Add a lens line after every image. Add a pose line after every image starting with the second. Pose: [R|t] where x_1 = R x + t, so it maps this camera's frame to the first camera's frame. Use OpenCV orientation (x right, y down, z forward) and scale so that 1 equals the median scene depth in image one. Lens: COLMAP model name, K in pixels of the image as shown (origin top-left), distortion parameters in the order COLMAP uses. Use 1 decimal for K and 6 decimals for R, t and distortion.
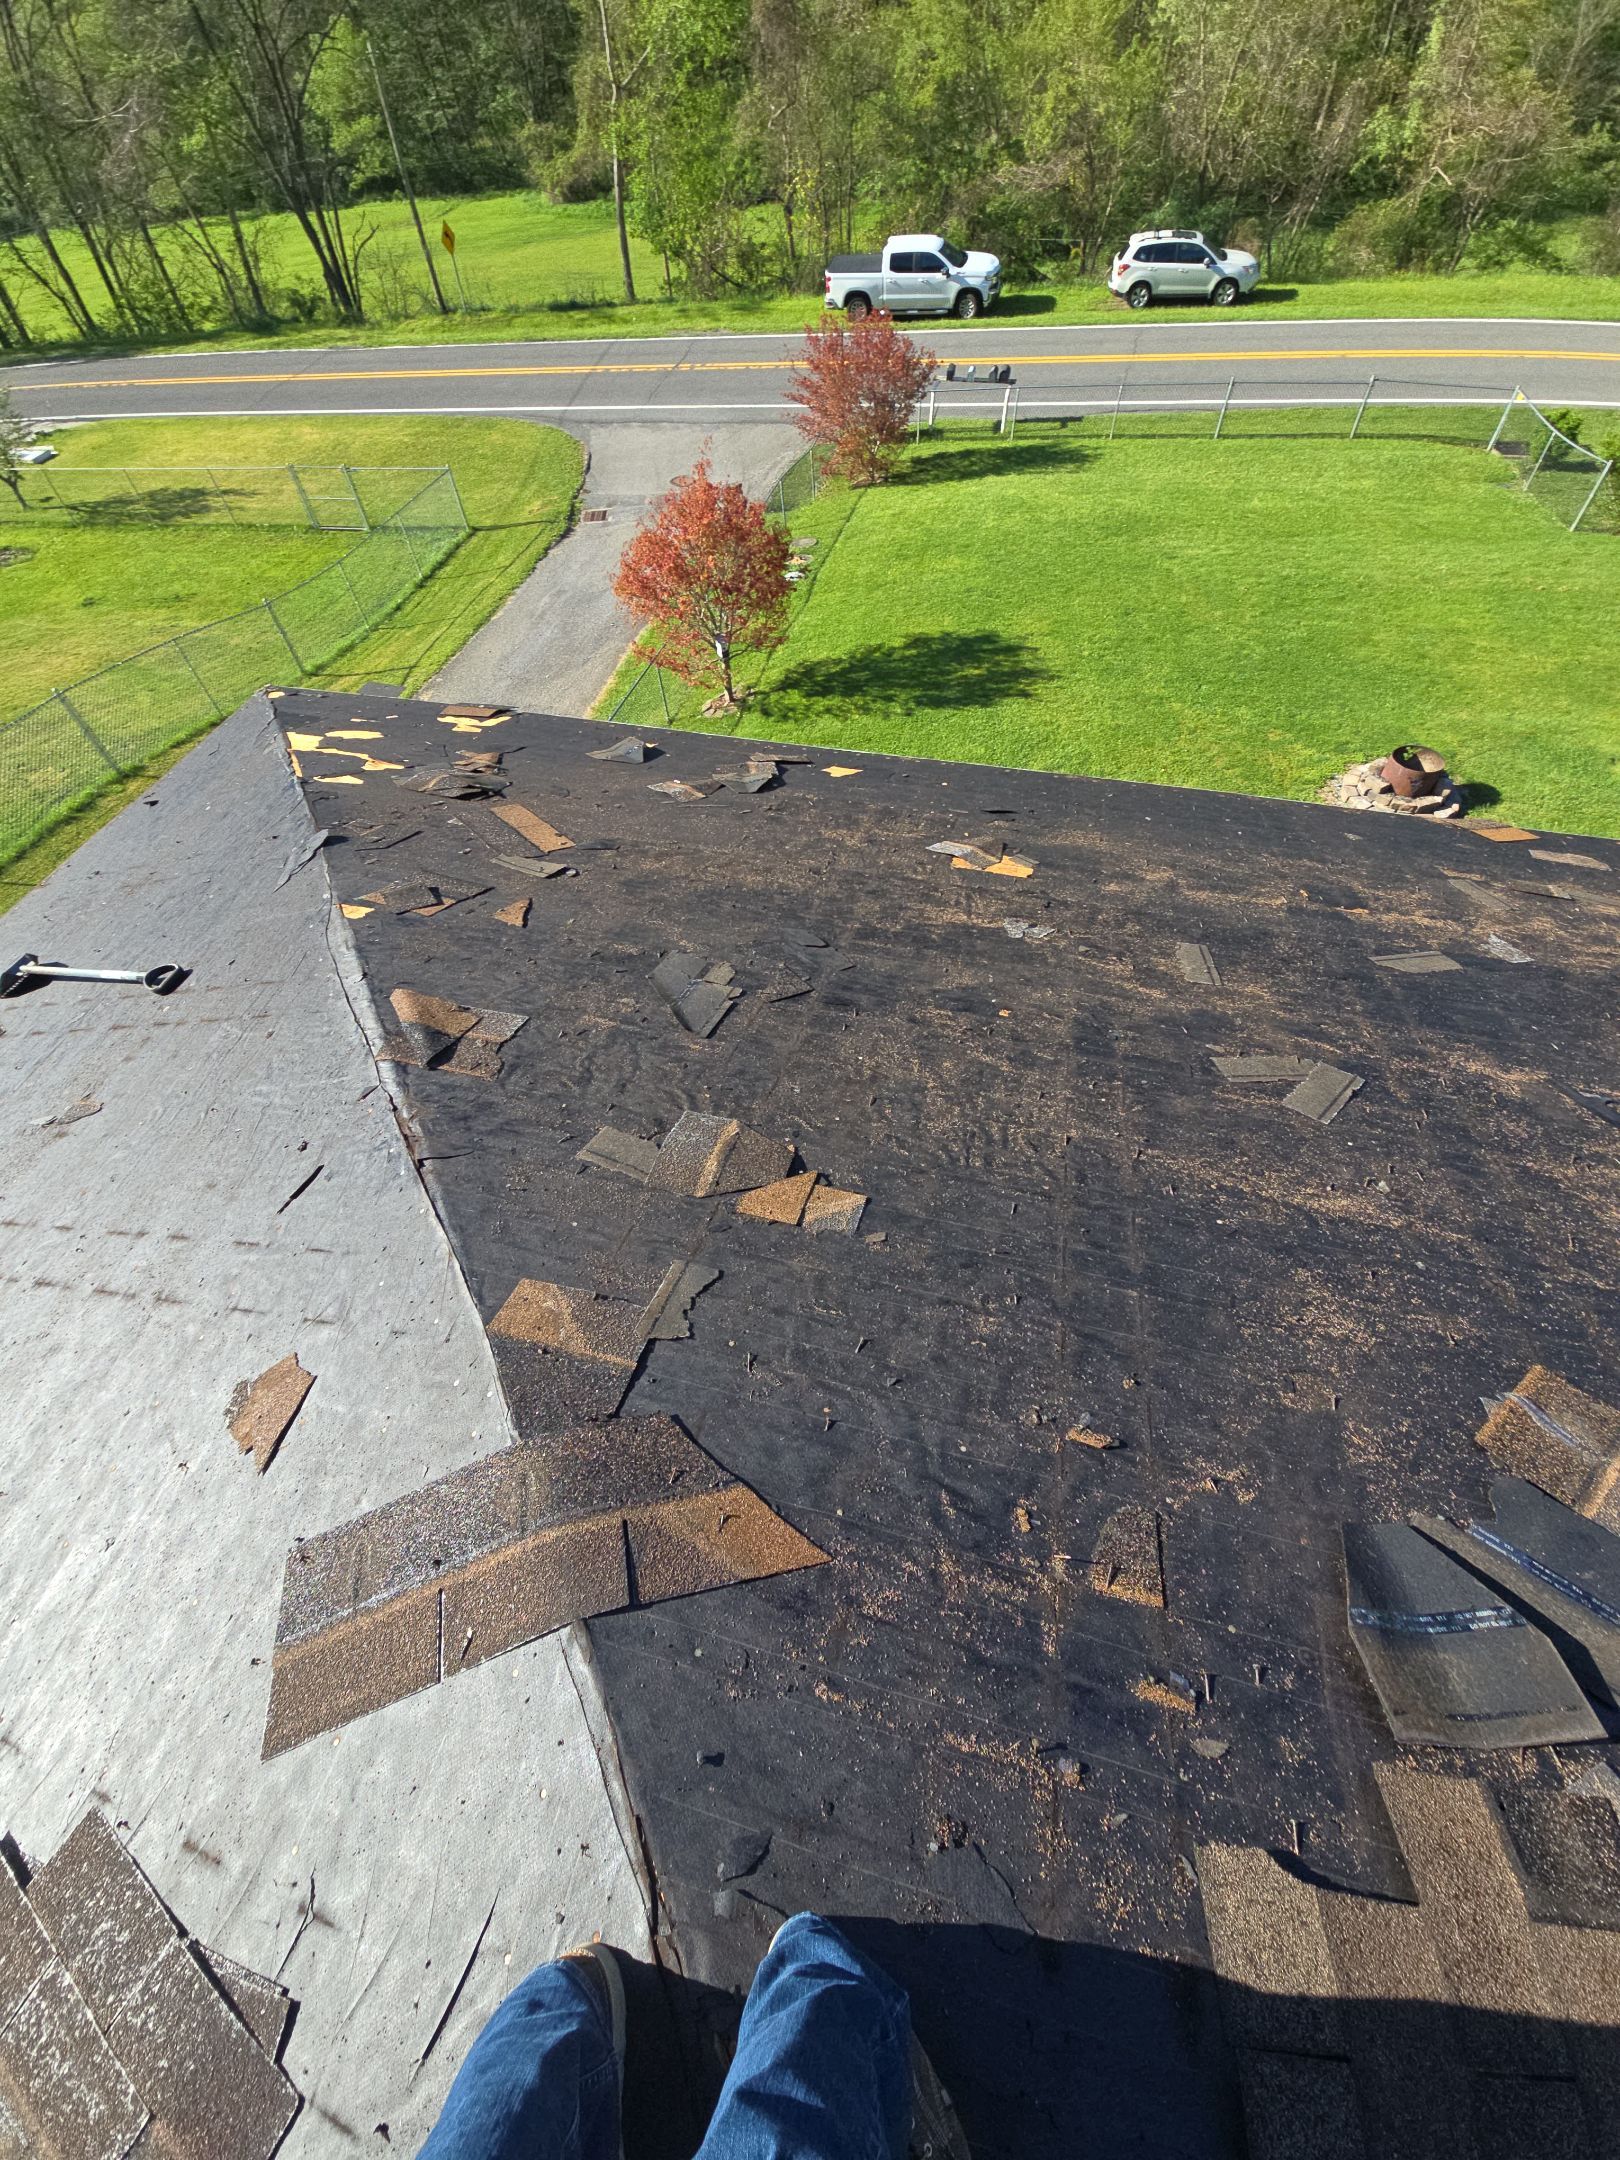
lens RADIAL K [[901.2, 0, 803.4], [0, 901.2, 1073.9], [0, 0, 1]] dist [-0.001707, -0.000442]
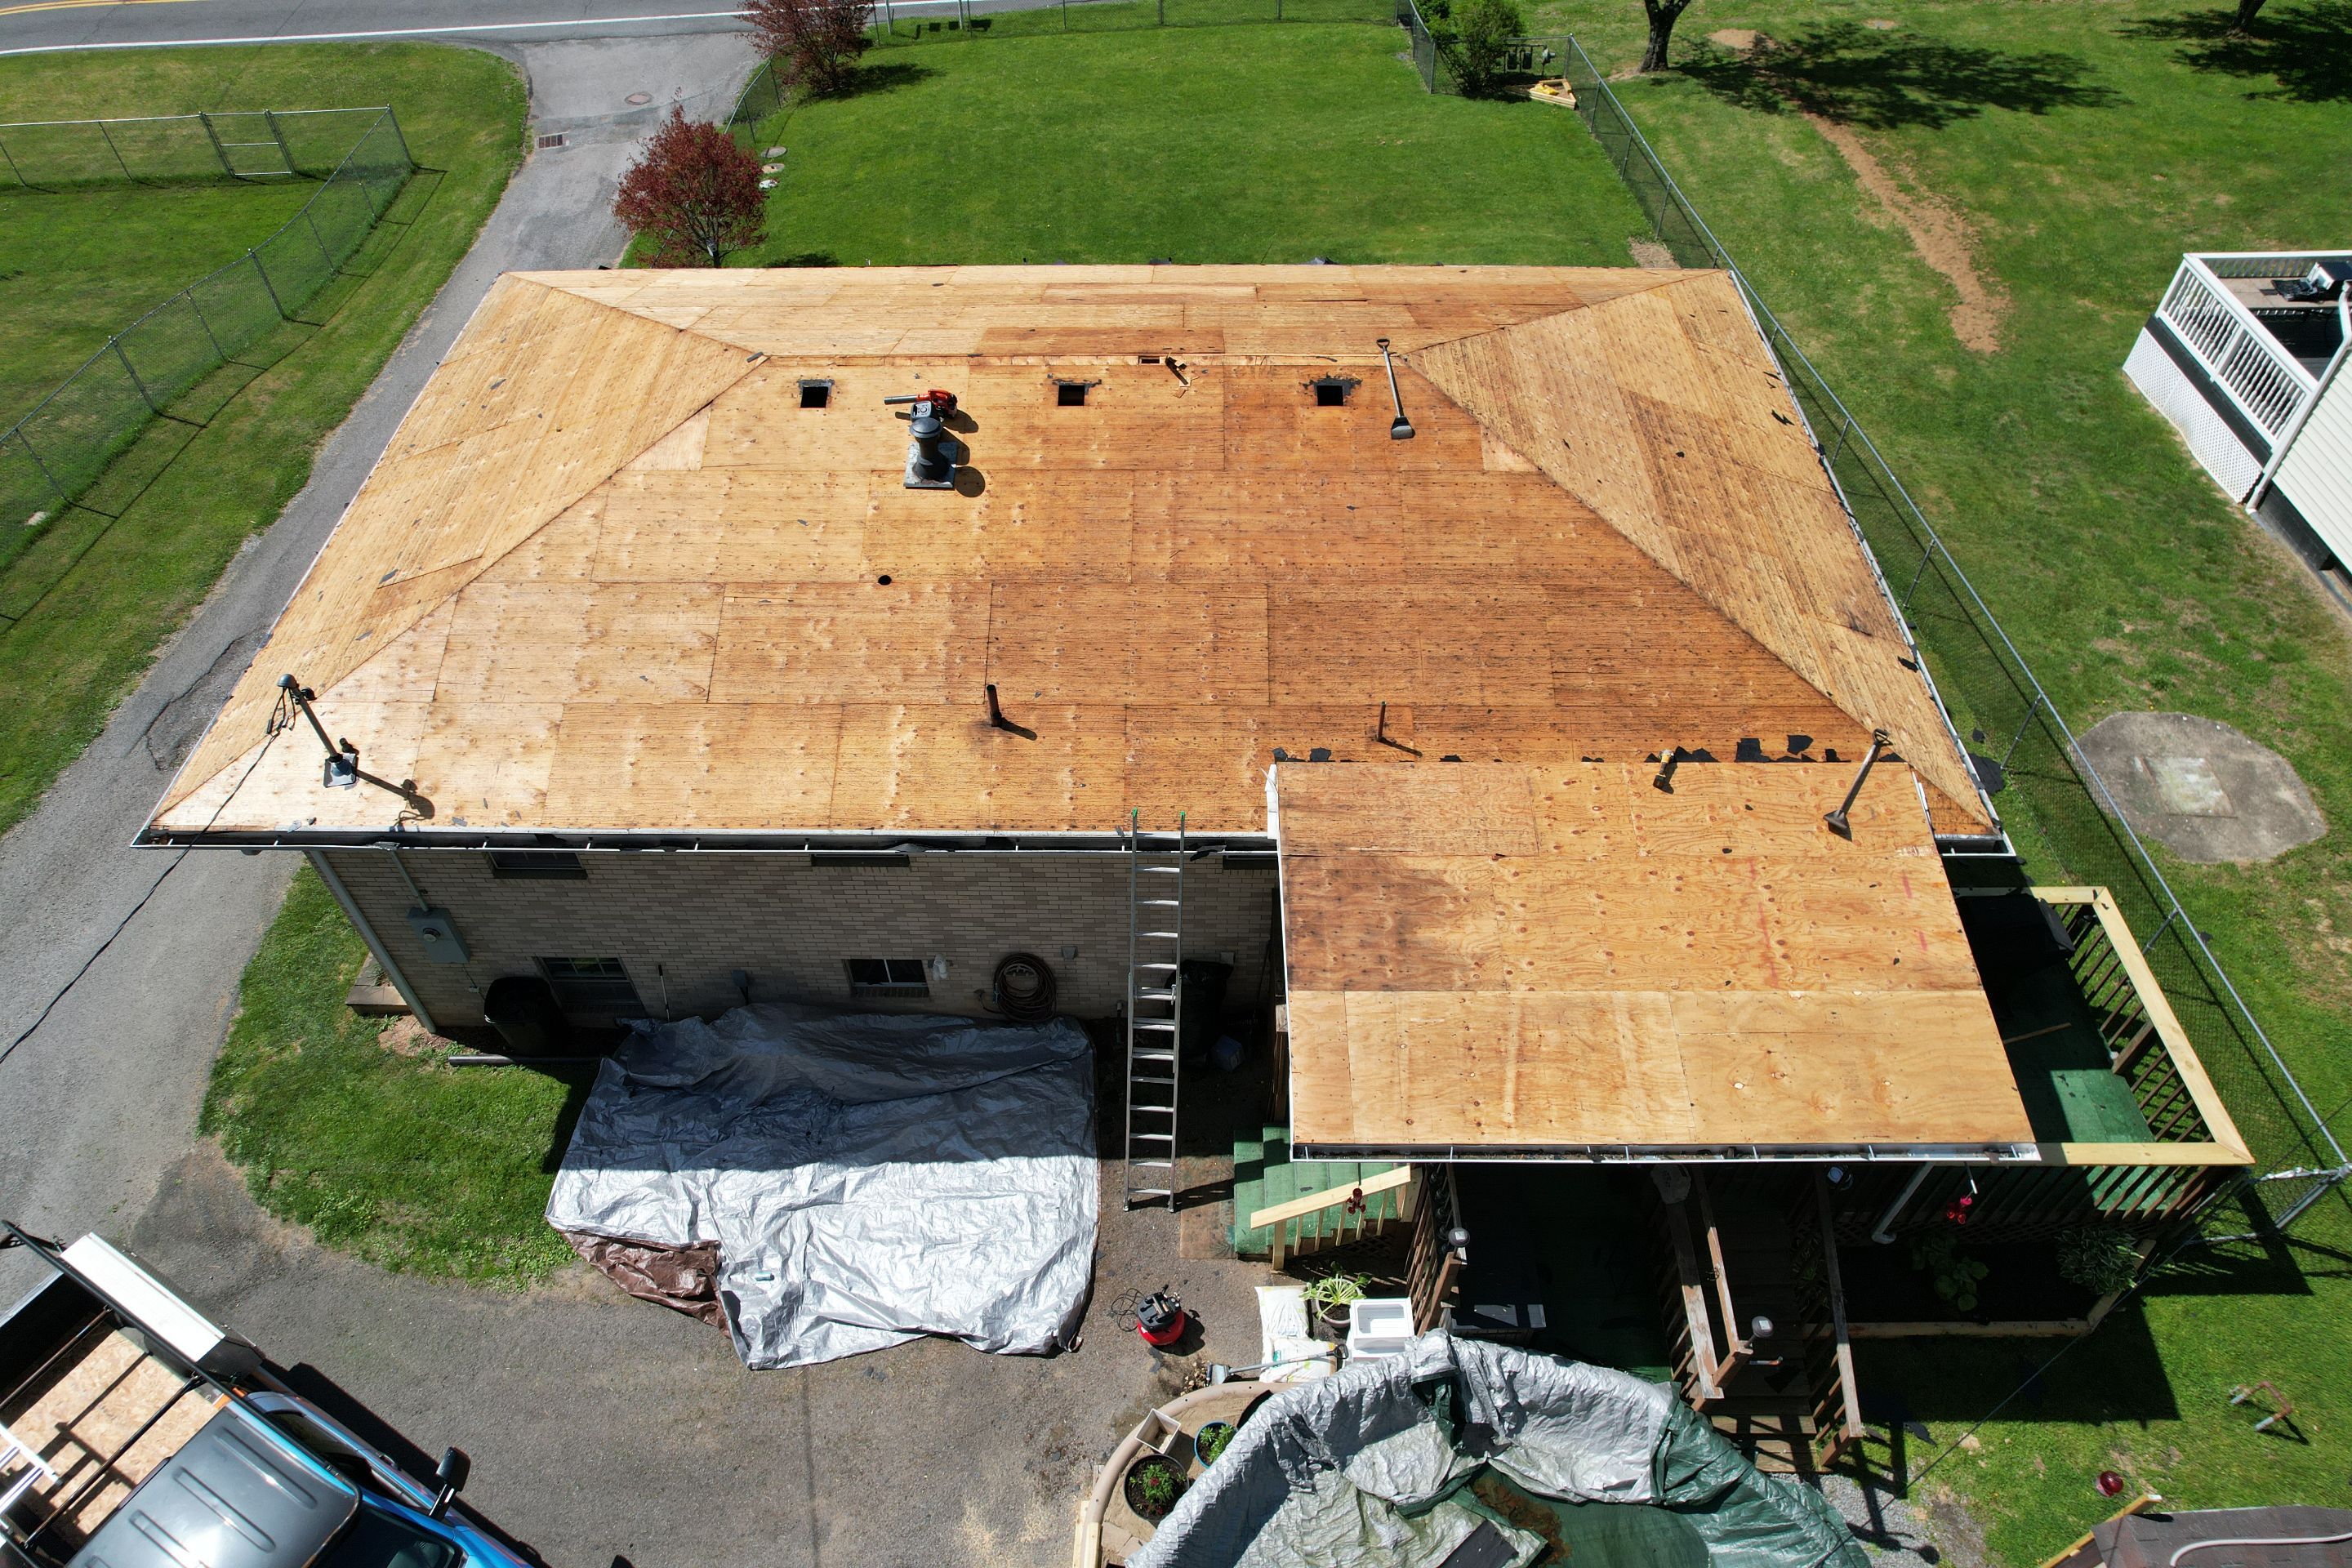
lens RADIAL K [[1578.8, 0, 1176.4], [0, 1578.8, 814.3], [0, 0, 1]] dist [-0.076575, 0.083513]
pose [[0.973646, -0.151581, 0.170403, 0.027210], [0.167774, 0.982159, -0.084950, 0.342714], [-0.154486, 0.111300, 0.981706, -0.658734]]
